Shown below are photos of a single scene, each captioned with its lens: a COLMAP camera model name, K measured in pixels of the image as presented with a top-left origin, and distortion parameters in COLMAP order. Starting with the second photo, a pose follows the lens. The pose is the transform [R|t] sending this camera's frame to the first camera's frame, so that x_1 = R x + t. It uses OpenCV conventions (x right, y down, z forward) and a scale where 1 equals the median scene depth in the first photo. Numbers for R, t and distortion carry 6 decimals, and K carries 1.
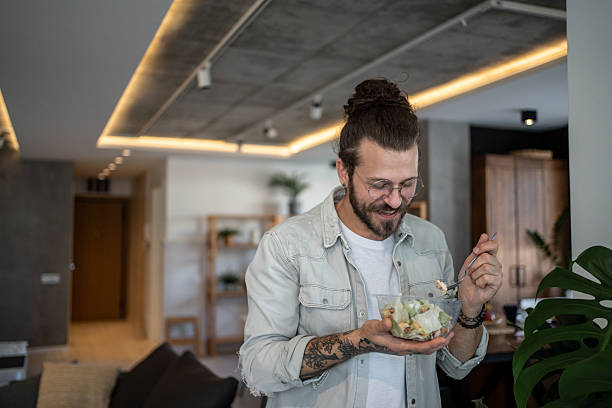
lens RADIAL K [[609.7, 0, 297.7], [0, 609.7, 196.0], [0, 0, 1]] dist [0.007806, 0.000000]
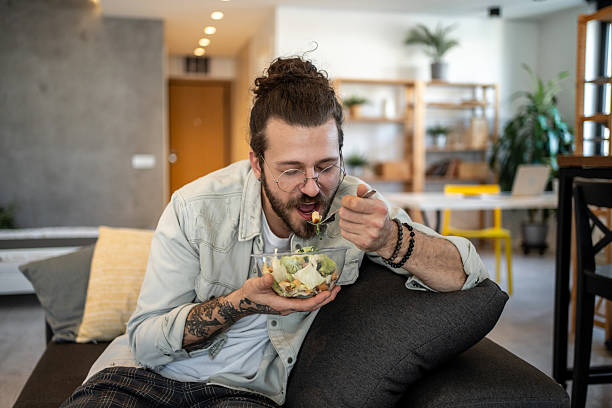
lens RADIAL K [[641.2, 0, 292.1], [0, 641.2, 194.9], [0, 0, 1]] dist [0.018133, 0.000000]
pose [[0.984294, 0.012682, -0.176083, -0.075548], [0.011946, 0.990345, 0.138107, 0.102261], [0.176134, -0.138041, 0.974639, 0.272707]]
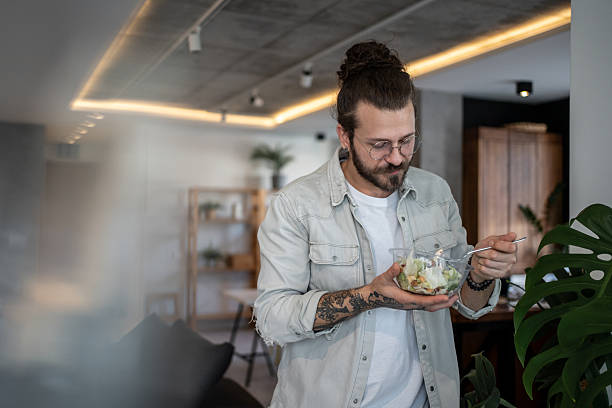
lens RADIAL K [[641.2, 0, 294.6], [0, 641.2, 200.5], [0, 0, 1]] dist [0.018133, 0.000000]
pose [[0.999573, 0.009201, 0.027729, -0.013298], [-0.010456, 0.998910, 0.045485, 0.005744], [-0.027280, -0.045755, 0.998580, -0.020989]]
